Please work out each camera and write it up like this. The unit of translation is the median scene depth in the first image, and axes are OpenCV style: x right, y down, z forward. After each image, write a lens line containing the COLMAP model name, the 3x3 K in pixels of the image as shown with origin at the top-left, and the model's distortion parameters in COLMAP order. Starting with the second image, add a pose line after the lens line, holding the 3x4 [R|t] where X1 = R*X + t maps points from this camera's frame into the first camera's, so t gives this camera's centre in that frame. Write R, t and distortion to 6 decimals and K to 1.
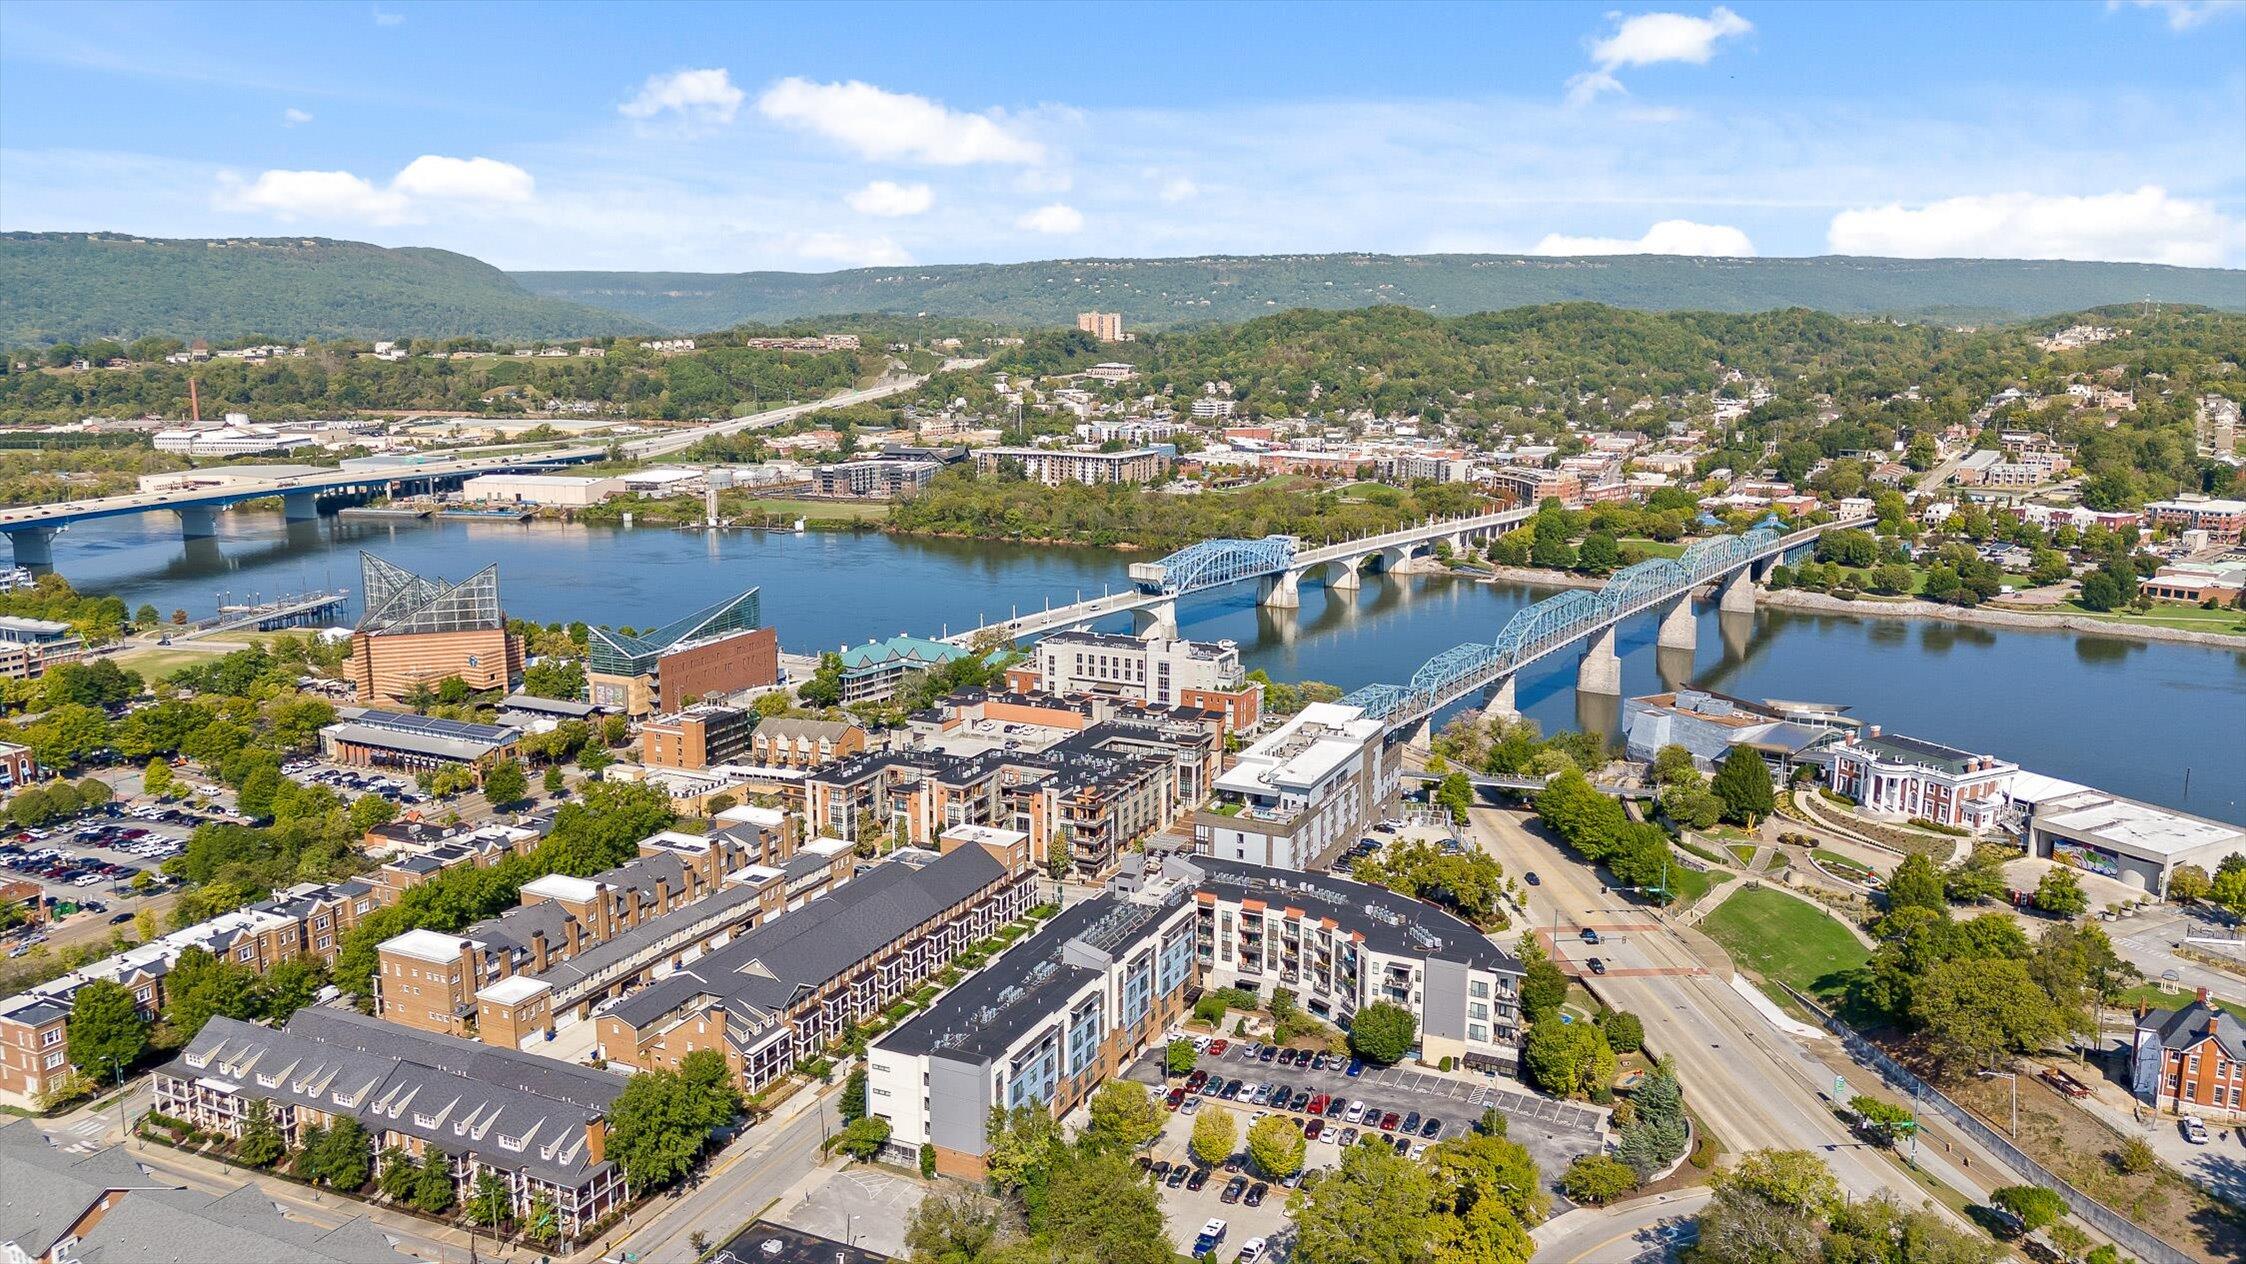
lens RADIAL K [[1642.1, 0, 1123.0], [0, 1642.1, 632.0], [0, 0, 1]] dist [0.093170, -0.099890]
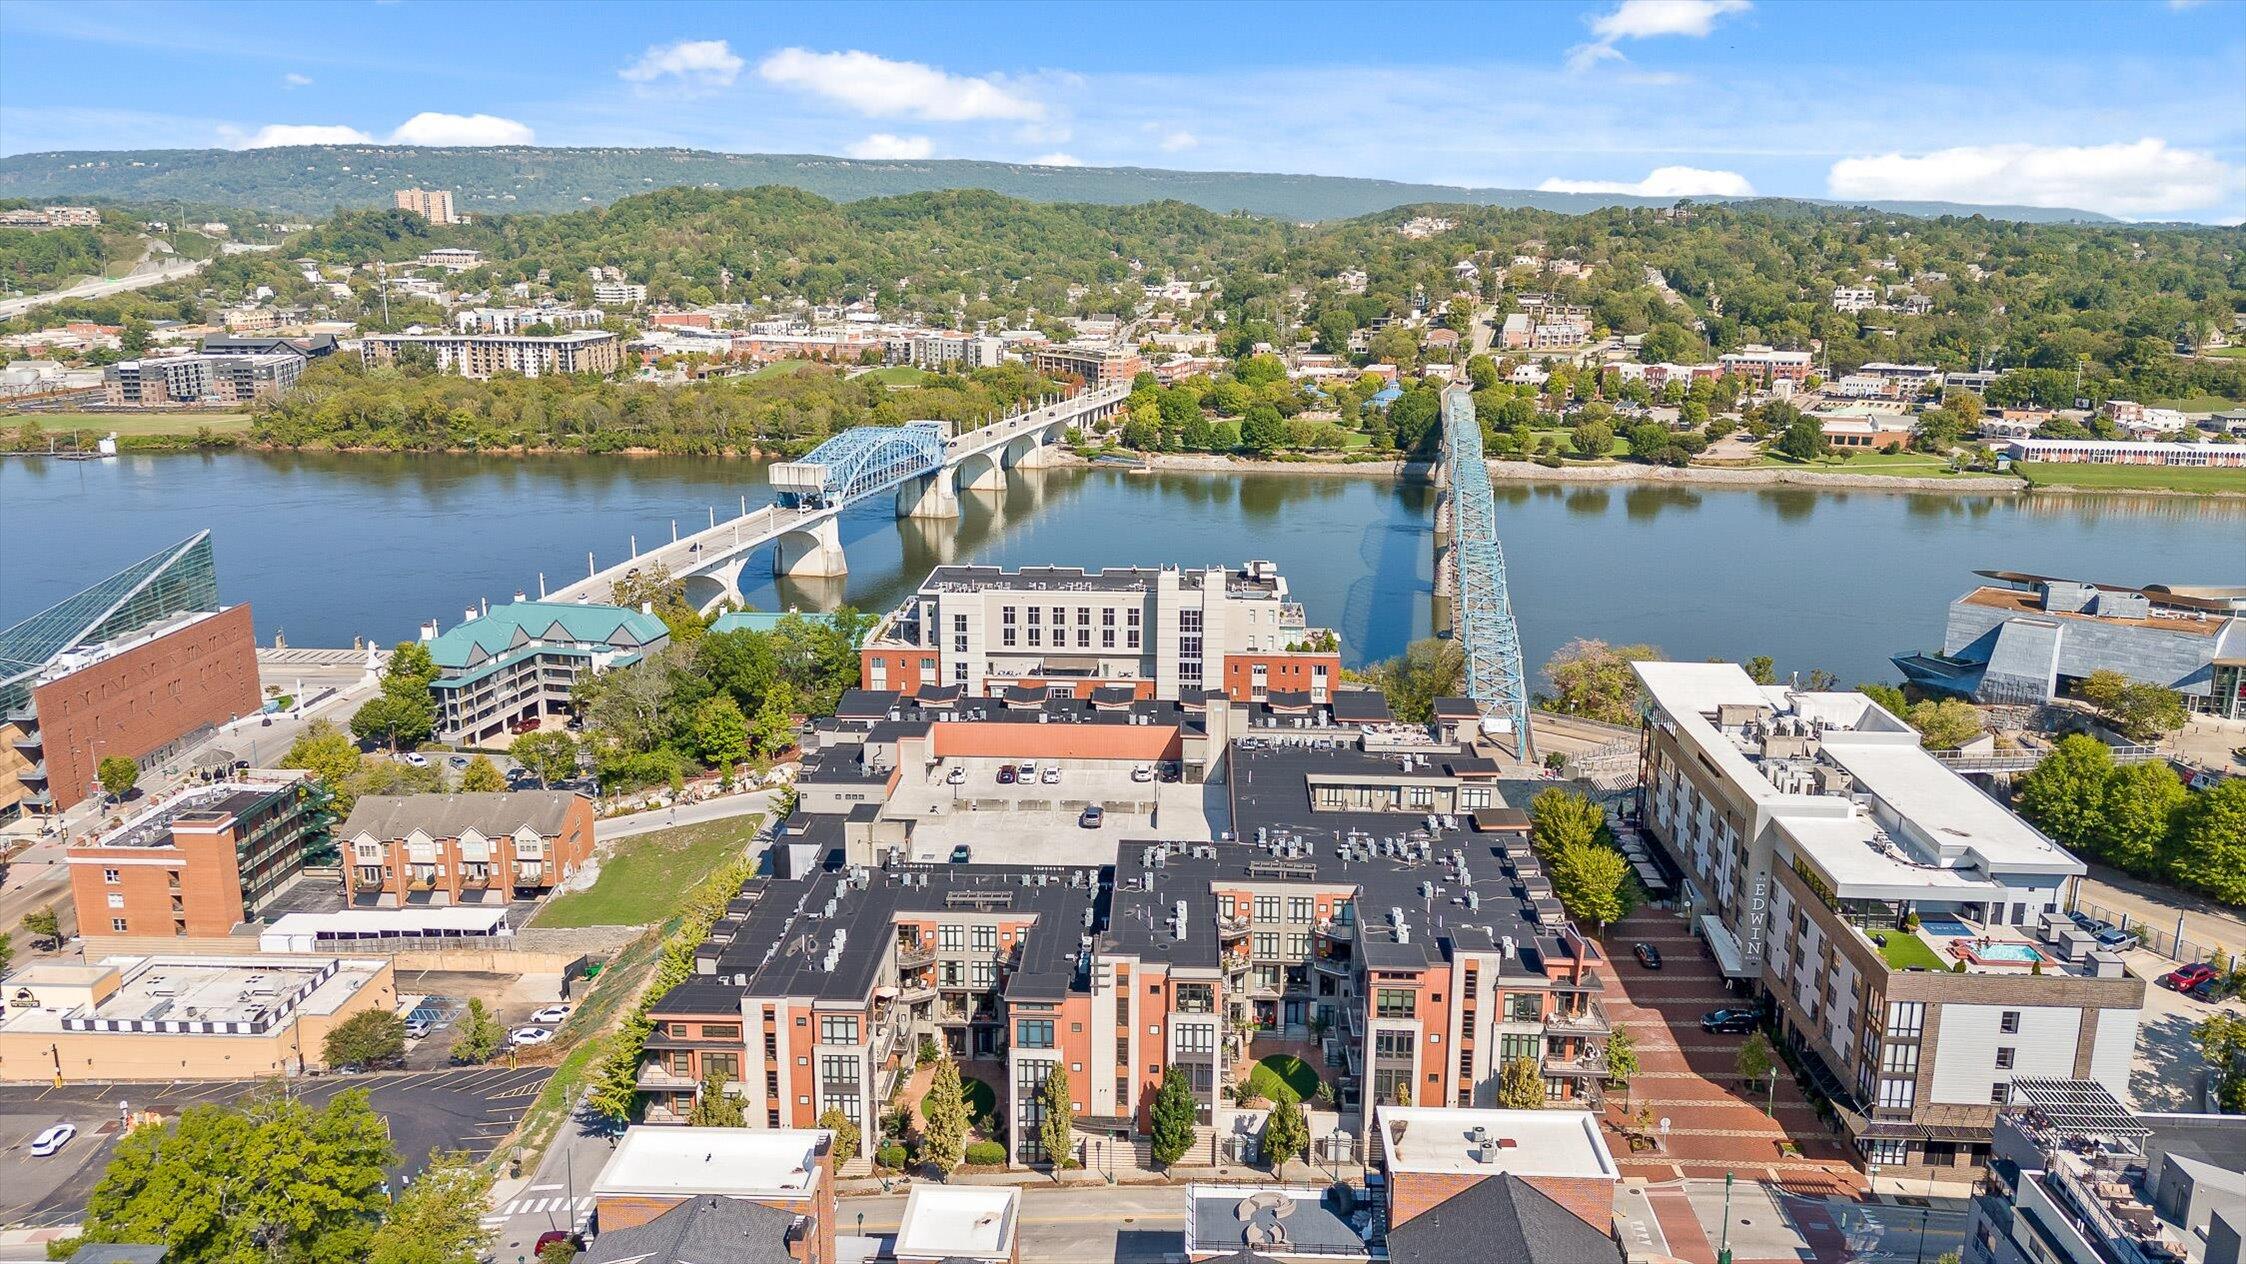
lens RADIAL K [[1642.1, 0, 1123.0], [0, 1642.1, 632.0], [0, 0, 1]] dist [0.093170, -0.099890]
pose [[0.919216, -0.091614, 0.382947, -0.083232], [0.071597, 0.995232, 0.066234, -0.004857], [-0.387189, -0.033466, 0.921393, 0.203381]]
